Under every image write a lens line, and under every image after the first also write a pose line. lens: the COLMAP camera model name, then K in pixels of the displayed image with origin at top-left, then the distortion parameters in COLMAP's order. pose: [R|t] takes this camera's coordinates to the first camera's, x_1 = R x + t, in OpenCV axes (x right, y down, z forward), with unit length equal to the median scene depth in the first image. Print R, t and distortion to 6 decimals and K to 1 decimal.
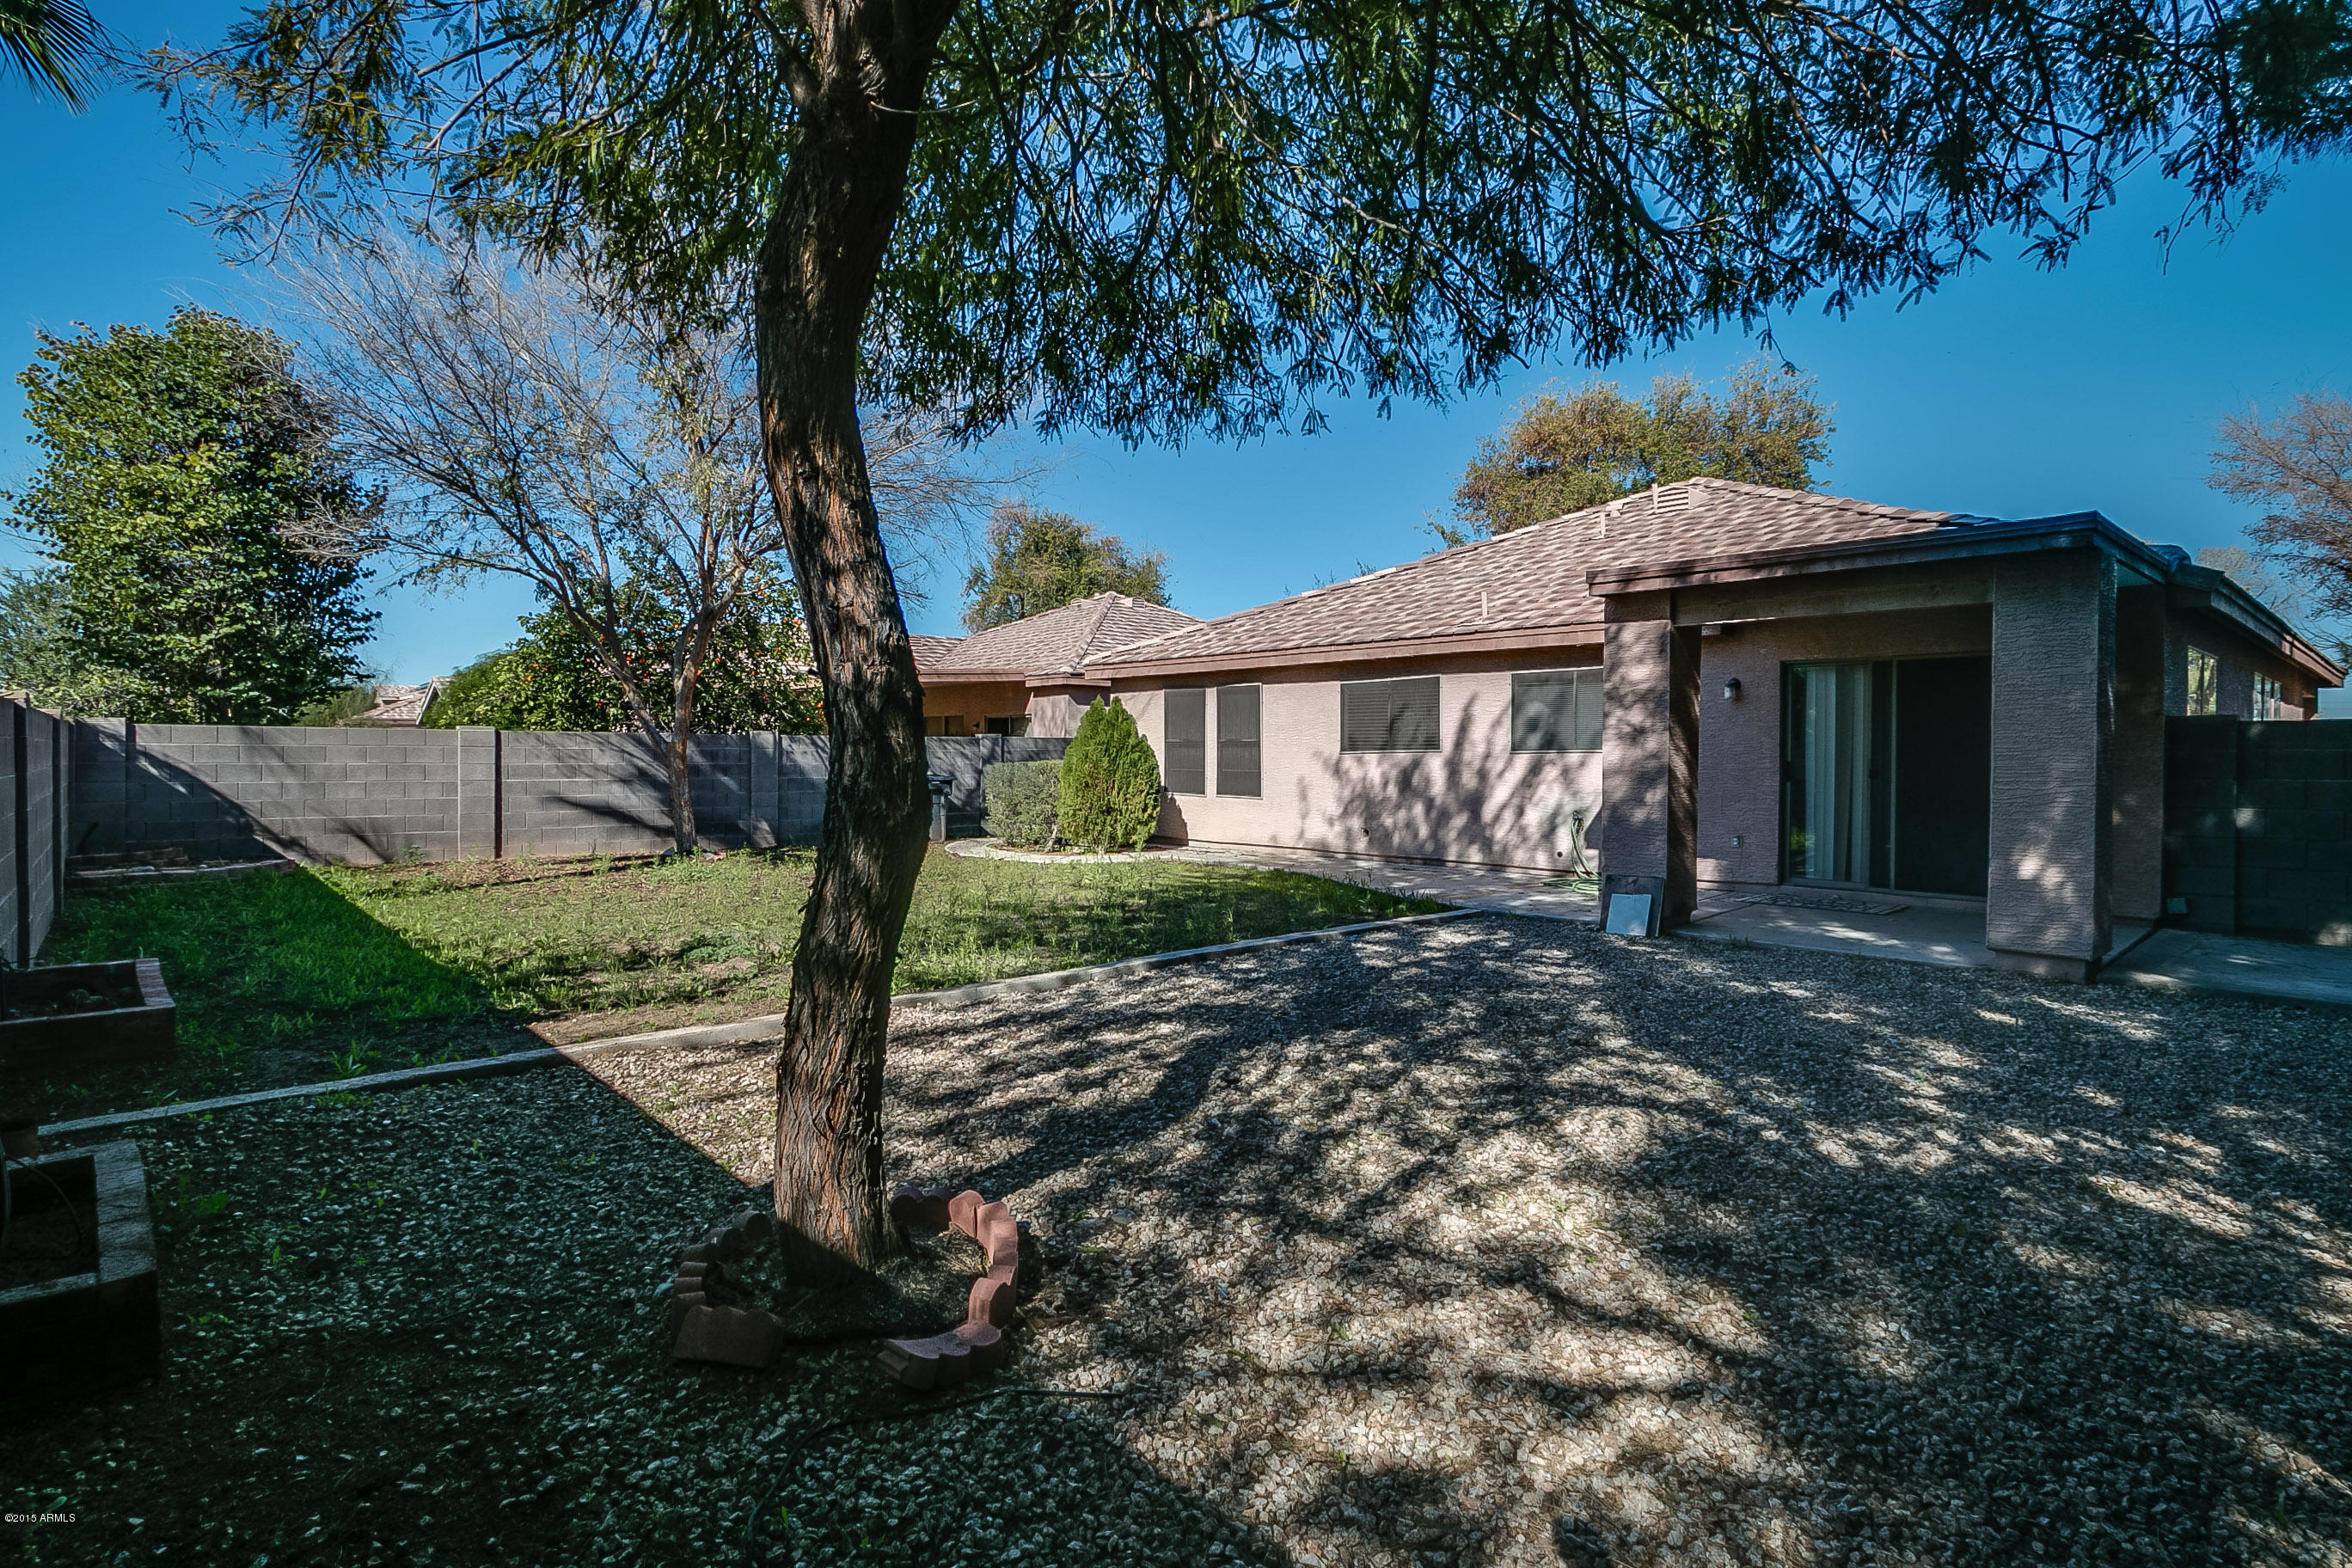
lens RADIAL K [[1147.7, 0, 1187.9], [0, 1147.7, 773.5], [0, 0, 1]] dist [-0.003658, -0.000080]
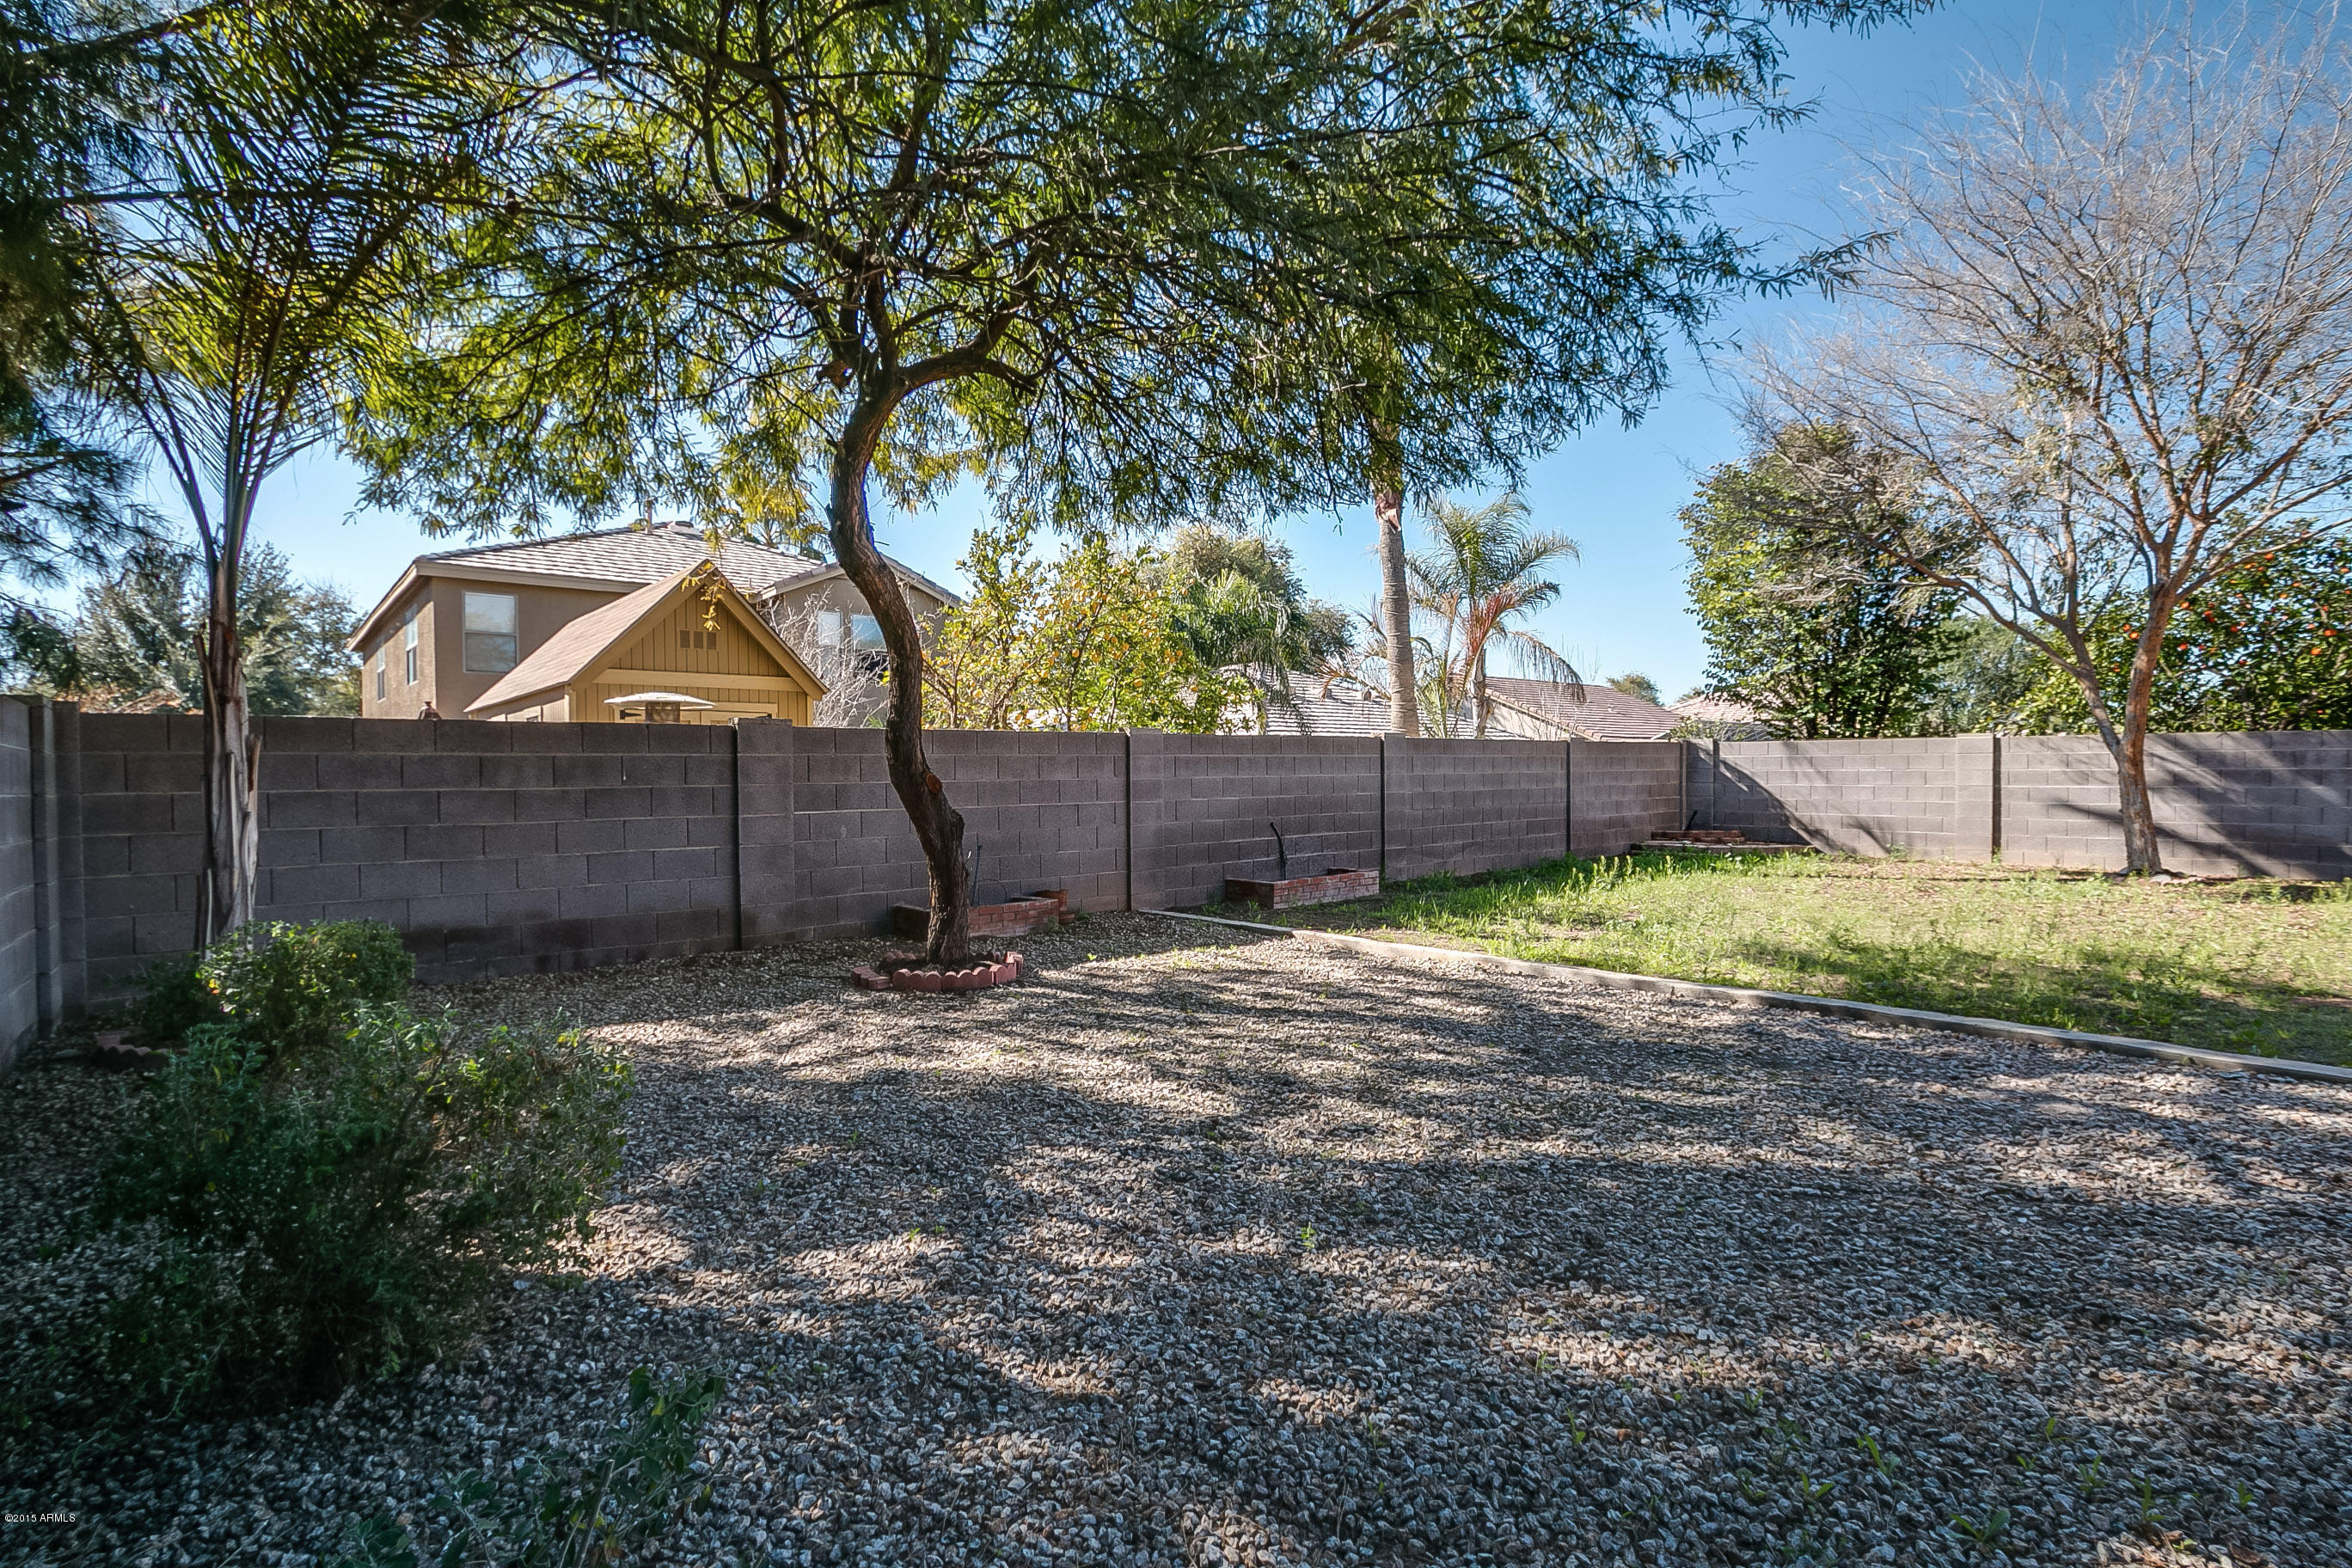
lens RADIAL K [[1147.7, 0, 1187.3], [0, 1147.7, 785.5], [0, 0, 1]] dist [-0.003658, -0.000080]
pose [[-0.038834, 0.009766, -0.999198, 1.096172], [-0.008182, 0.999916, 0.010091, 0.004497], [0.999212, 0.008567, -0.038751, 0.811517]]
